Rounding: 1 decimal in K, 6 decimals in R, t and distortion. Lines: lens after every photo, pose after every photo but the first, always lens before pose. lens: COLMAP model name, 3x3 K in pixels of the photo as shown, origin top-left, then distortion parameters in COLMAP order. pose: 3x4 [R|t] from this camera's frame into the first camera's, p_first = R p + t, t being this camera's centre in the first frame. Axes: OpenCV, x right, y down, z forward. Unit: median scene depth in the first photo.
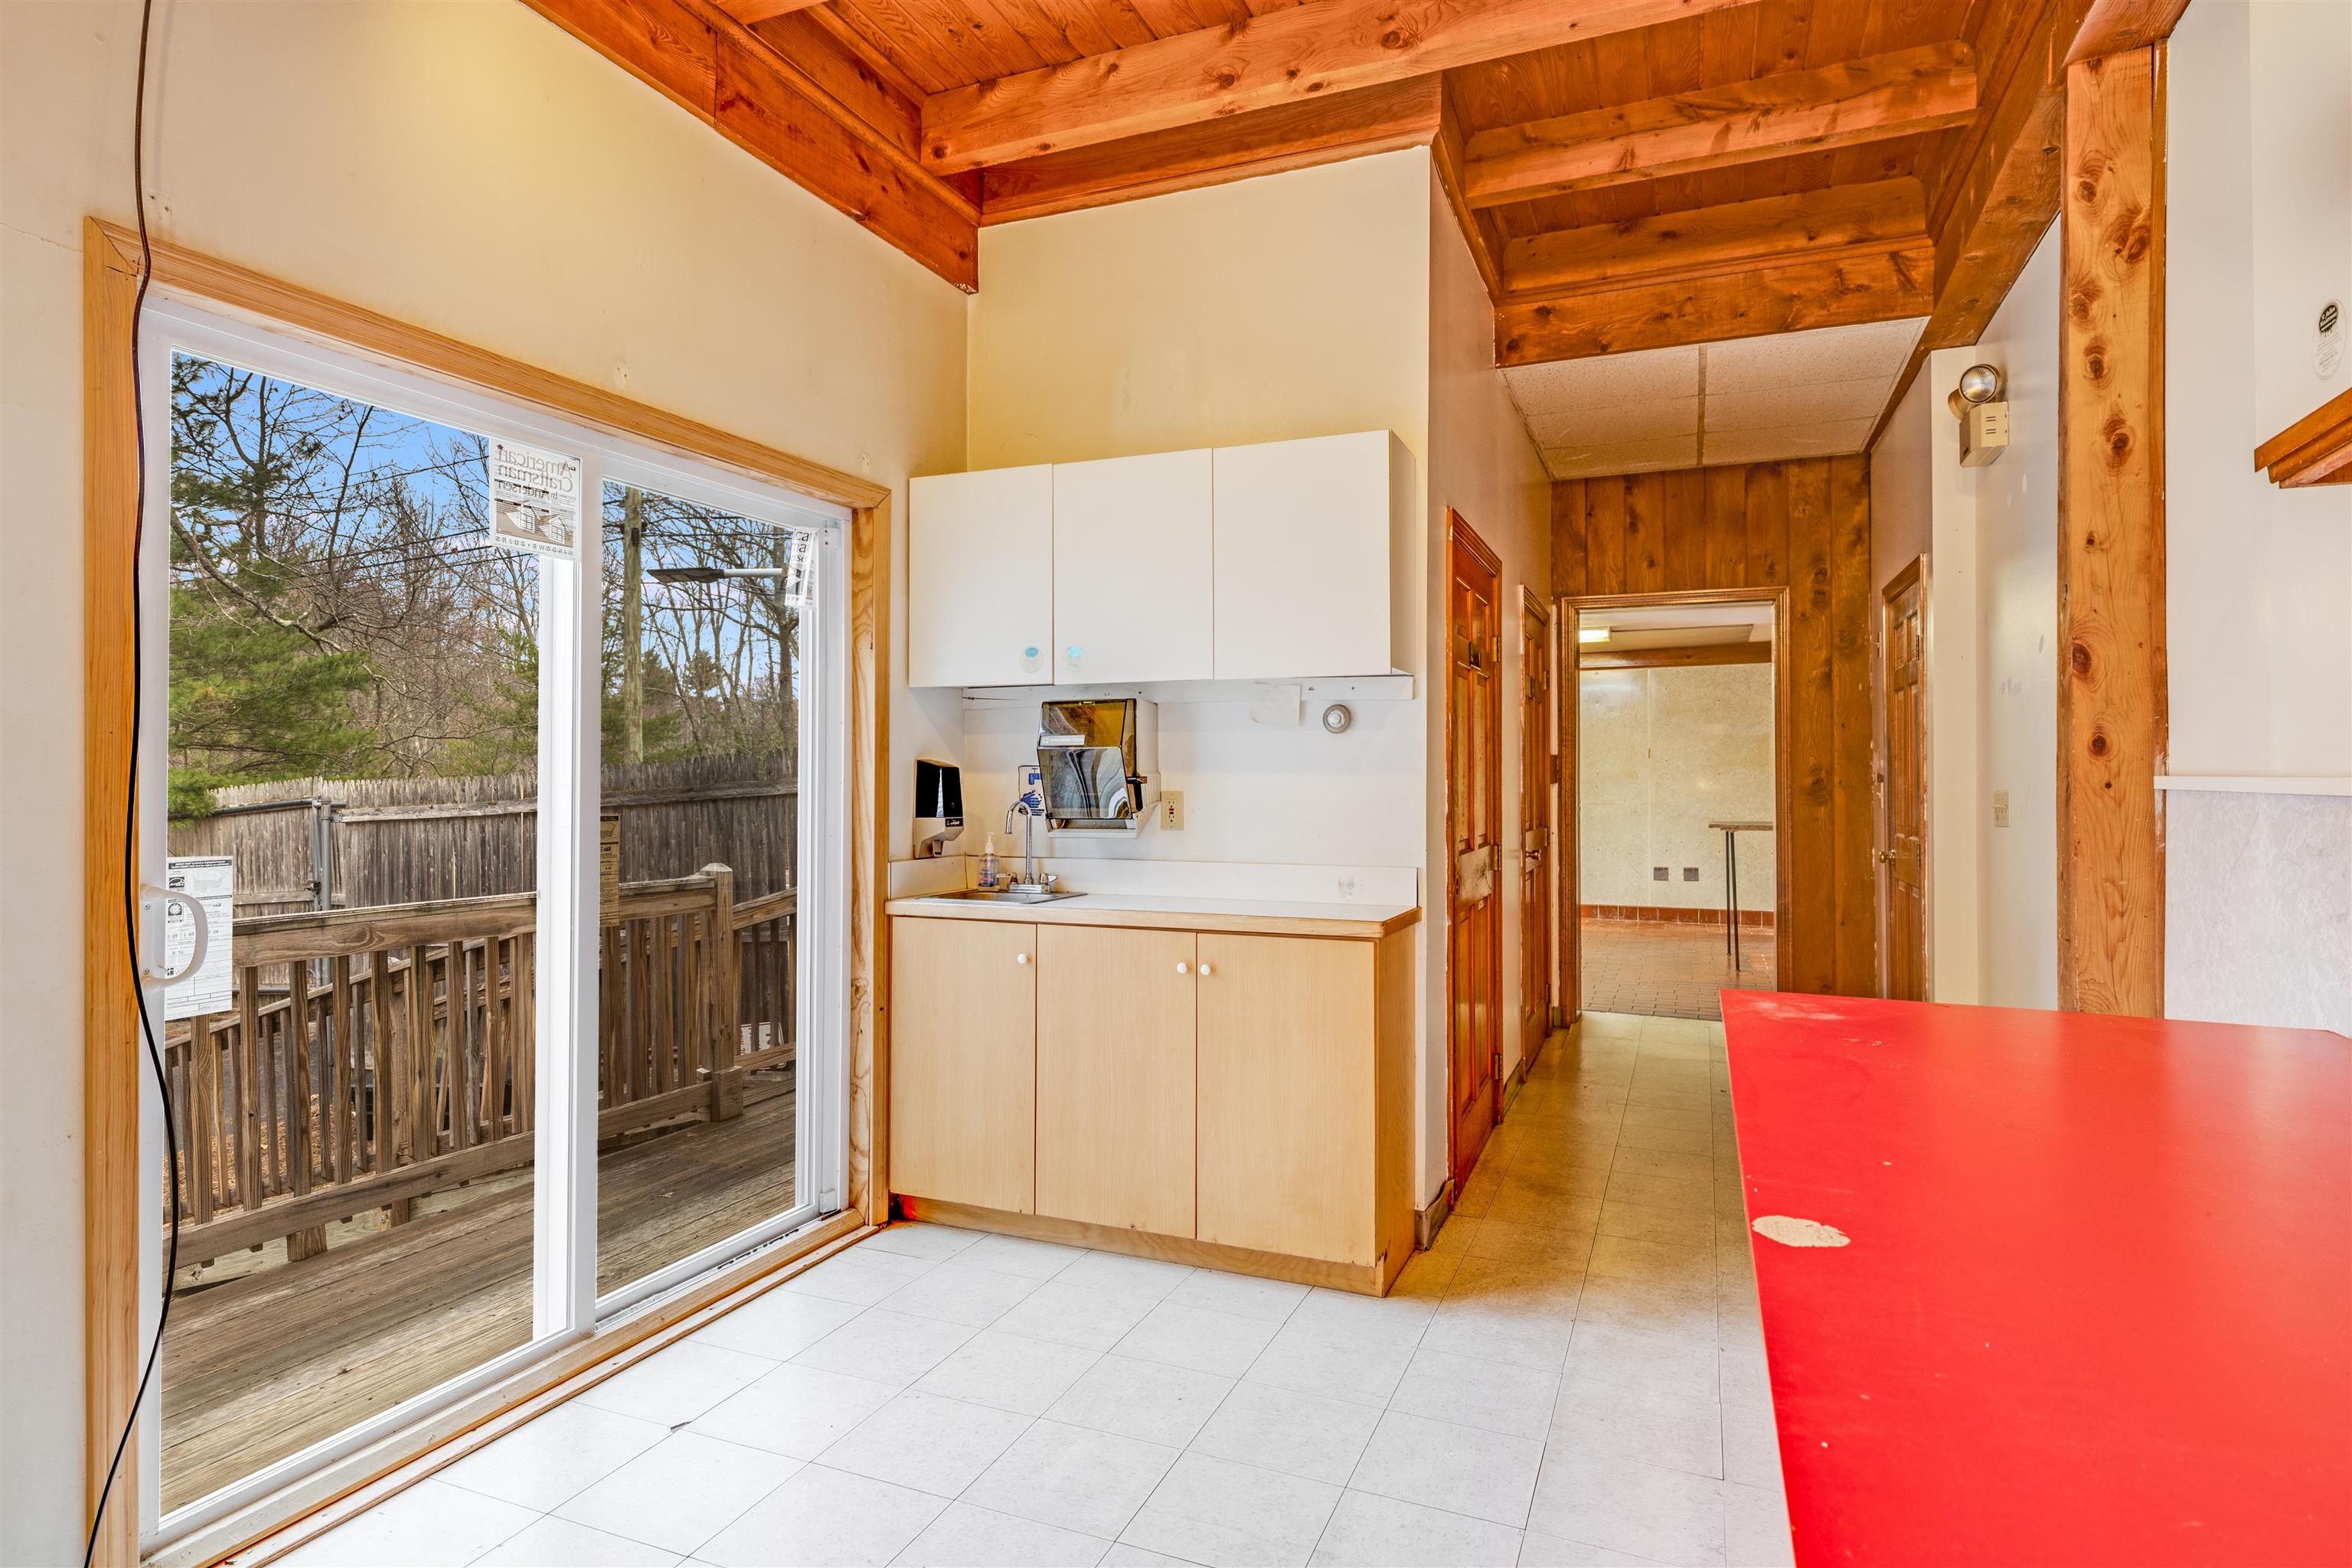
lens RADIAL K [[1276.5, 0, 1174.1], [0, 1276.5, 767.3], [0, 0, 1]] dist [0.003652, 0.000379]
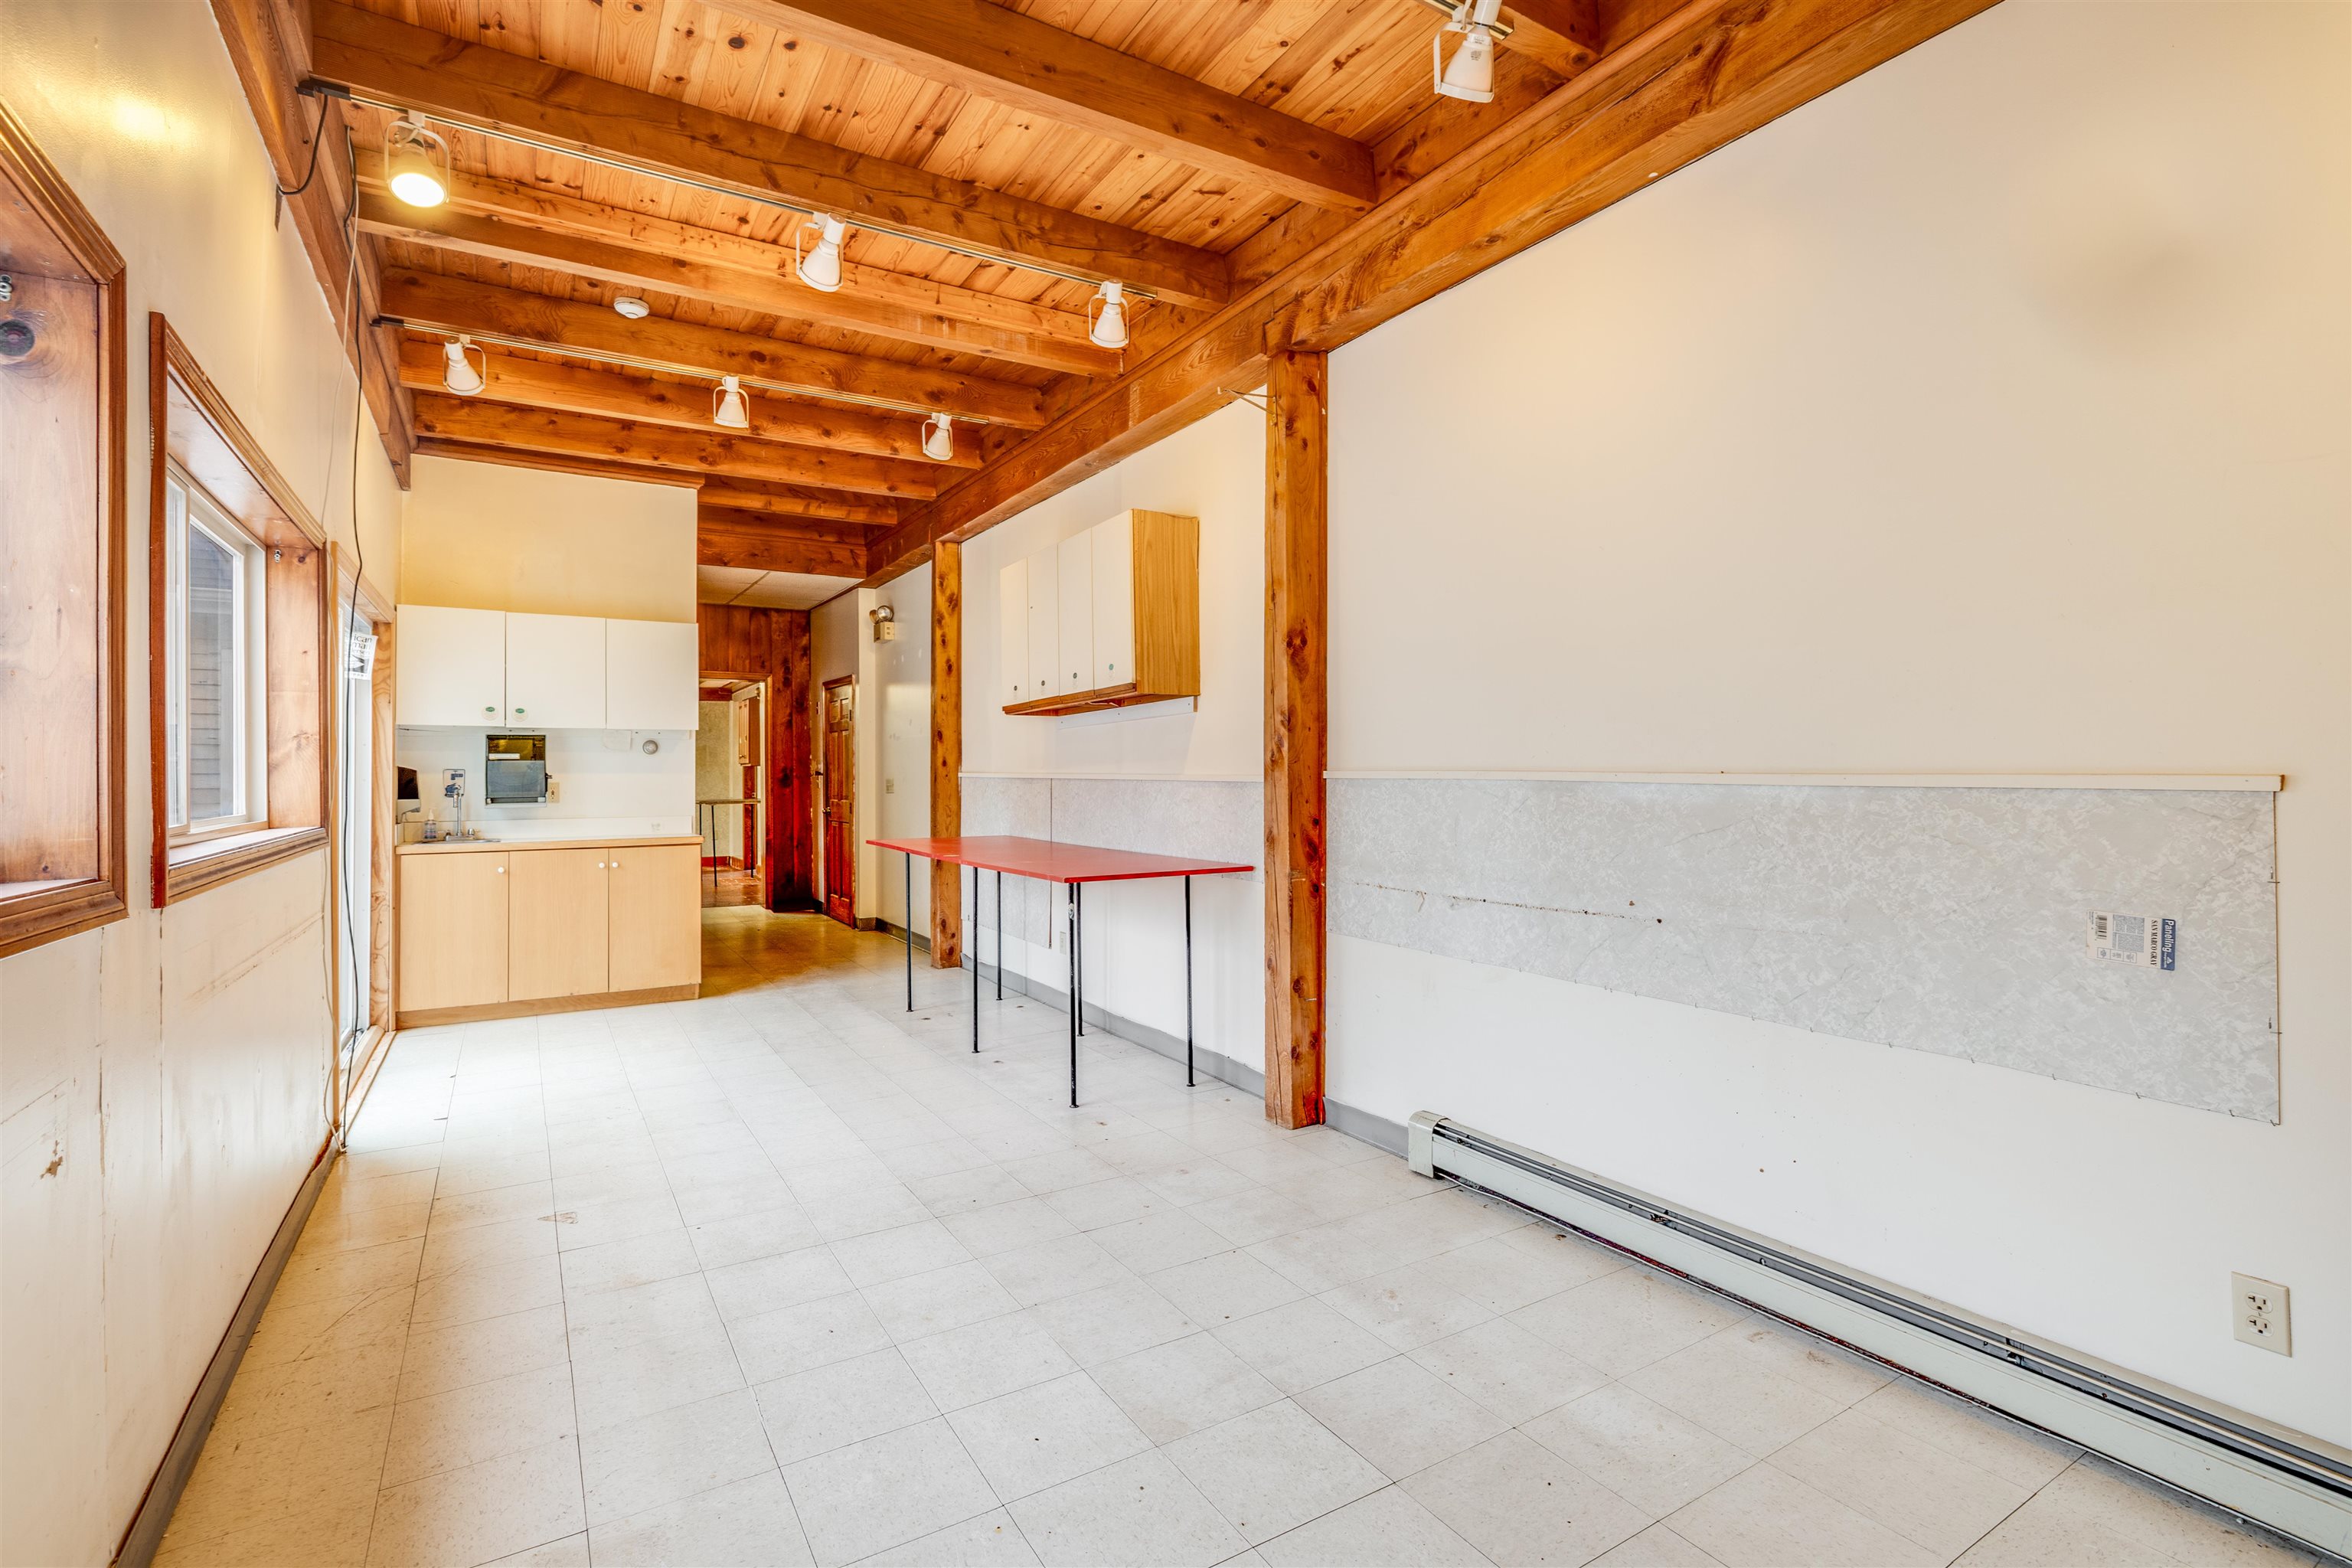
lens RADIAL K [[1083.6, 0, 1174.9], [0, 1083.6, 769.8], [0, 0, 1]] dist [0.000287, 0.000037]
pose [[0.586685, -0.003263, 0.809808, -0.764005], [-0.000663, 0.999990, 0.004510, -0.008409], [-0.809815, -0.003182, 0.586677, -0.707602]]
